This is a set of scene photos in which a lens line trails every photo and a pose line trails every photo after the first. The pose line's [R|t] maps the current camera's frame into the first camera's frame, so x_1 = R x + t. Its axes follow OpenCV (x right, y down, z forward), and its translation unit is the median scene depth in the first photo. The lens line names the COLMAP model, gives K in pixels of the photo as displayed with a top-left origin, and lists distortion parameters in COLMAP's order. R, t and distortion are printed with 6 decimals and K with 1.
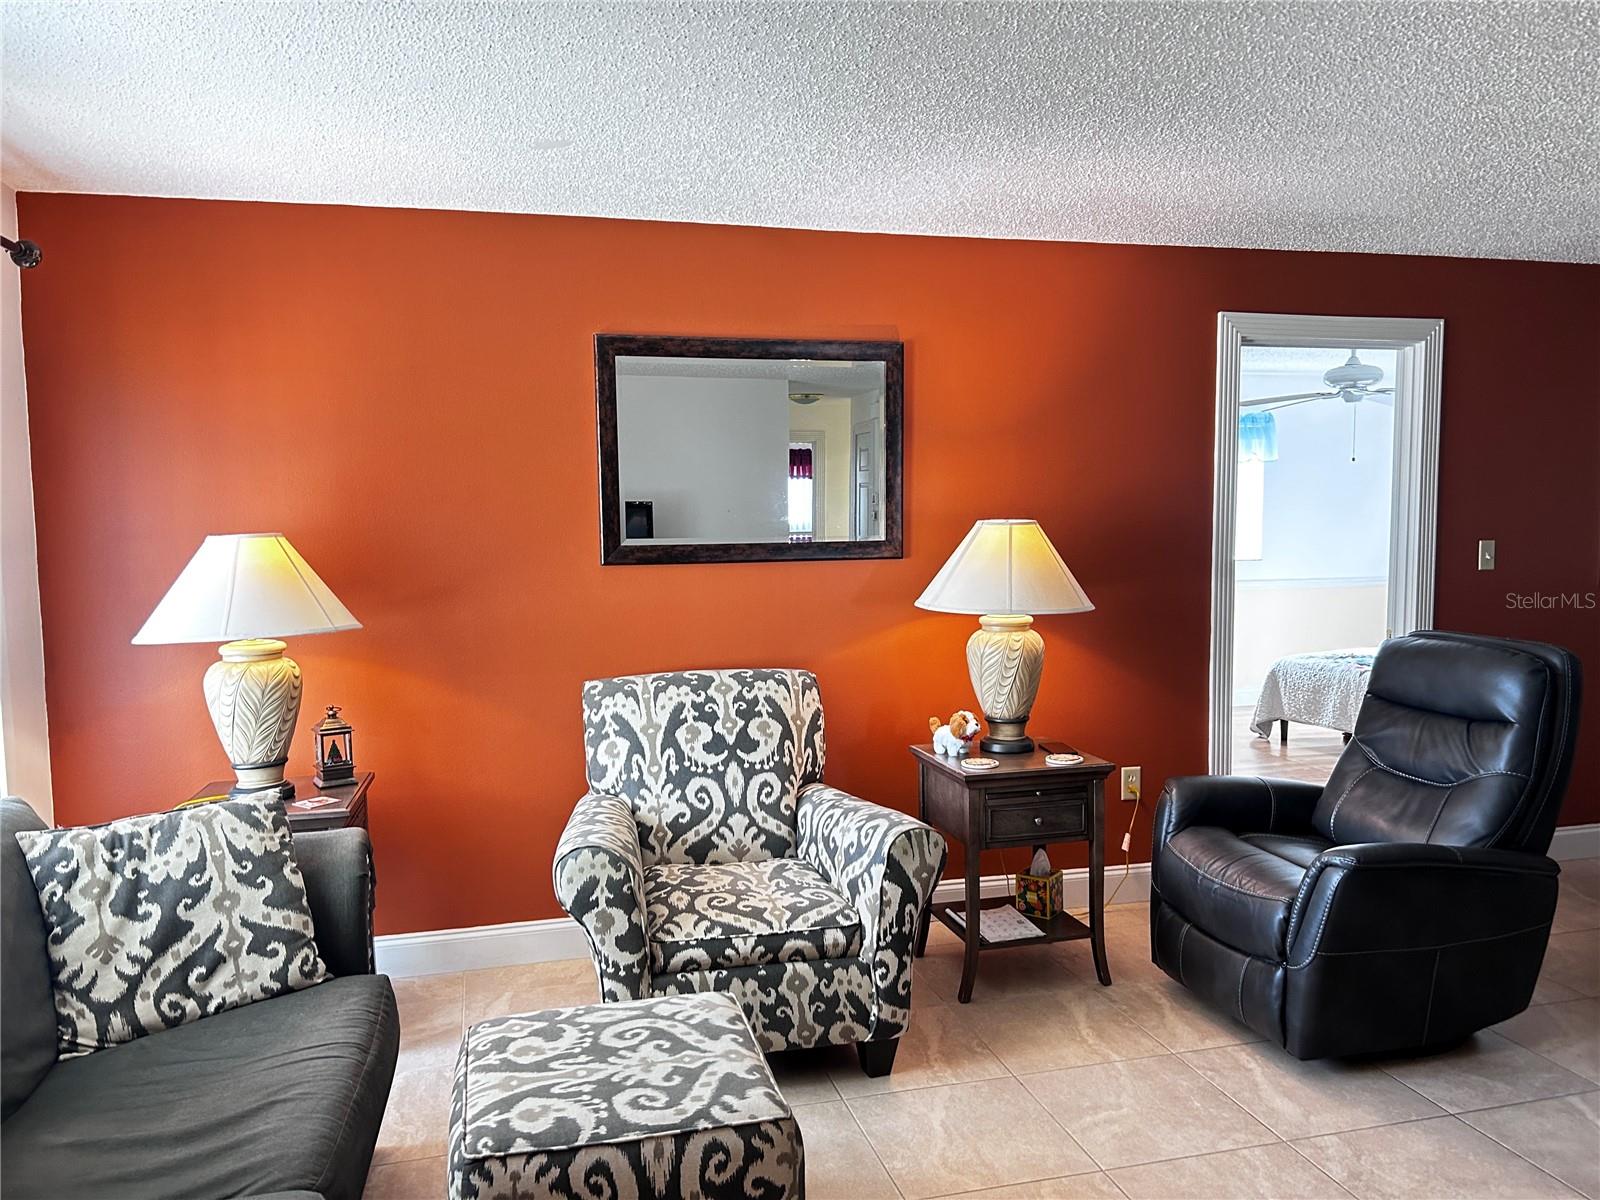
lens RADIAL K [[1216.1, 0, 834.8], [0, 1216.1, 570.2], [0, 0, 1]] dist [0.034526, -0.034308]
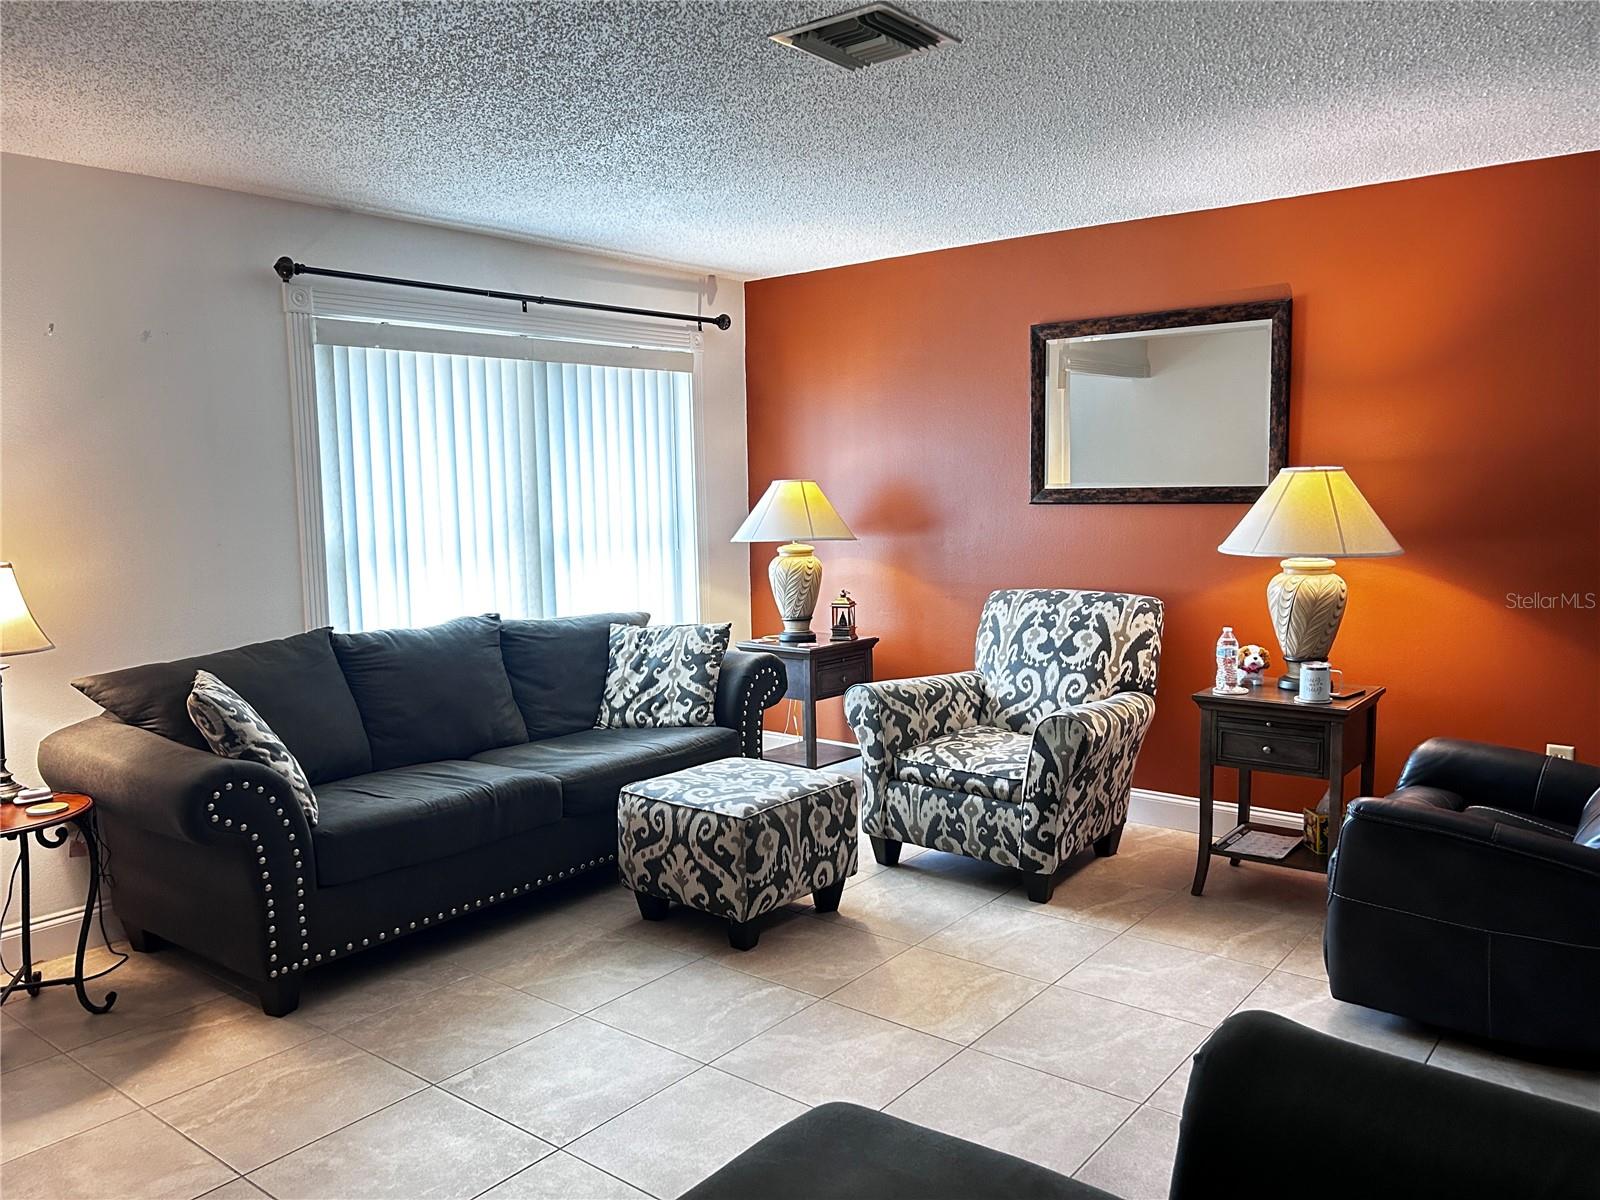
lens RADIAL K [[1216.1, 0, 800.4], [0, 1216.1, 600.2], [0, 0, 1]] dist [0.034526, -0.034308]
pose [[0.589217, 0.083250, -0.803675, 0.938850], [-0.033092, 0.996330, 0.078945, 0.004058], [0.807297, -0.019921, 0.589809, 0.047483]]
